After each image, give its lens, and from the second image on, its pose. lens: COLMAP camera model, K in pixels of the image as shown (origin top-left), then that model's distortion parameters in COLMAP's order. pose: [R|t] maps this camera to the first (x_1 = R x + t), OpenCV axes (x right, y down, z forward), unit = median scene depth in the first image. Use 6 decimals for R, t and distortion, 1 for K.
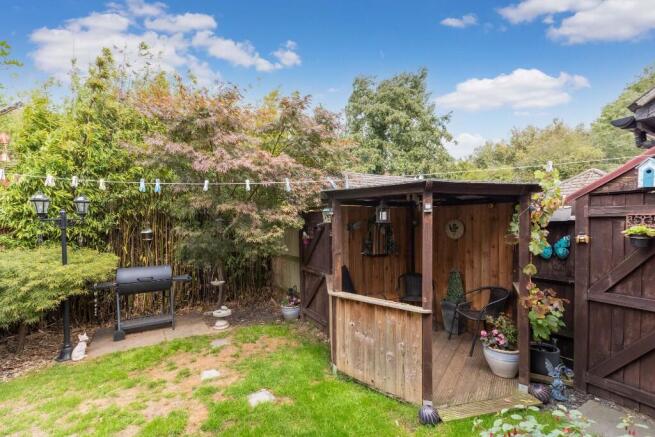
lens RADIAL K [[291.6, 0, 327.5], [0, 291.6, 218.5], [0, 0, 1]] dist [-0.000594, -0.000066]
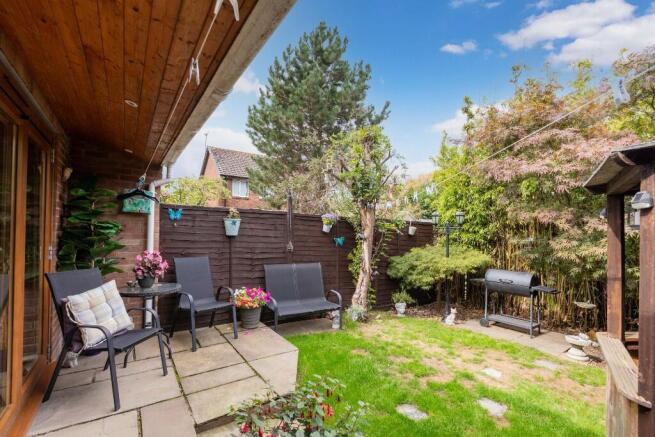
lens RADIAL K [[291.6, 0, 327.5], [0, 291.6, 218.5], [0, 0, 1]] dist [-0.000594, -0.000066]
pose [[0.085915, -0.025216, -0.995983, 0.548220], [-0.012992, 0.999566, -0.026428, 0.001487], [0.996218, 0.015210, 0.085550, 0.254664]]
